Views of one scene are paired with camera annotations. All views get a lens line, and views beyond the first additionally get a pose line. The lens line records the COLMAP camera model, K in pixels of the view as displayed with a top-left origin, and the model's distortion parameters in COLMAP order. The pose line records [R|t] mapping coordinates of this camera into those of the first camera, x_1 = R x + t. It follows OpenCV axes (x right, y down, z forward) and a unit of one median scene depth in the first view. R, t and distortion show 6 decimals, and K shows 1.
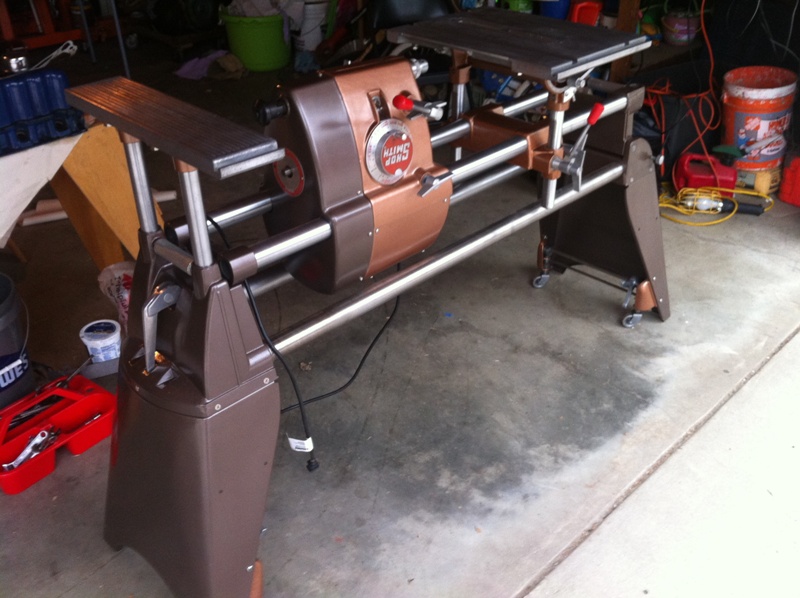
lens RADIAL K [[789.5, 0, 400.0], [0, 789.5, 299.0], [0, 0, 1]] dist [0.060722, -0.006126]
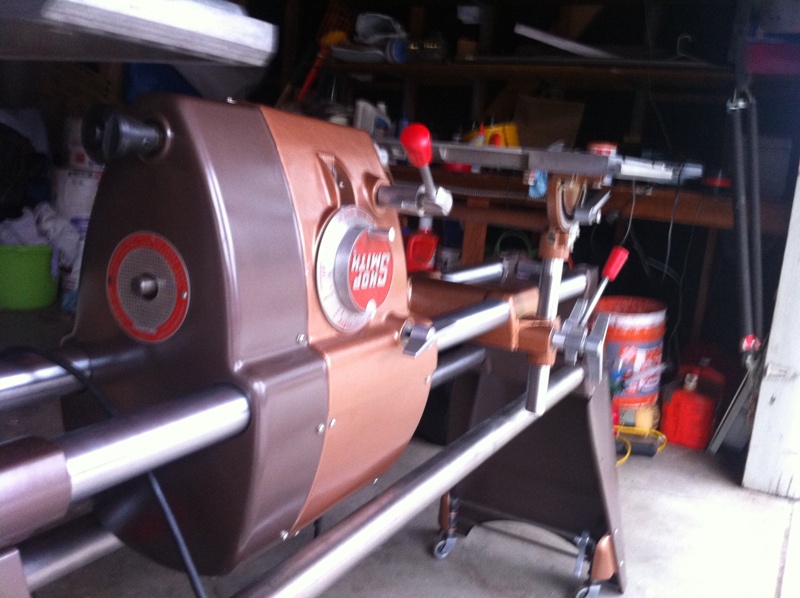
lens RADIAL K [[746.5, 0, 400.0], [0, 746.5, 299.0], [0, 0, 1]] dist [-0.013585, -0.006000]
pose [[0.945491, 0.050529, 0.321703, -0.127229], [0.070504, 0.932694, -0.353710, 0.003771], [-0.317924, 0.357111, 0.878291, 0.531009]]
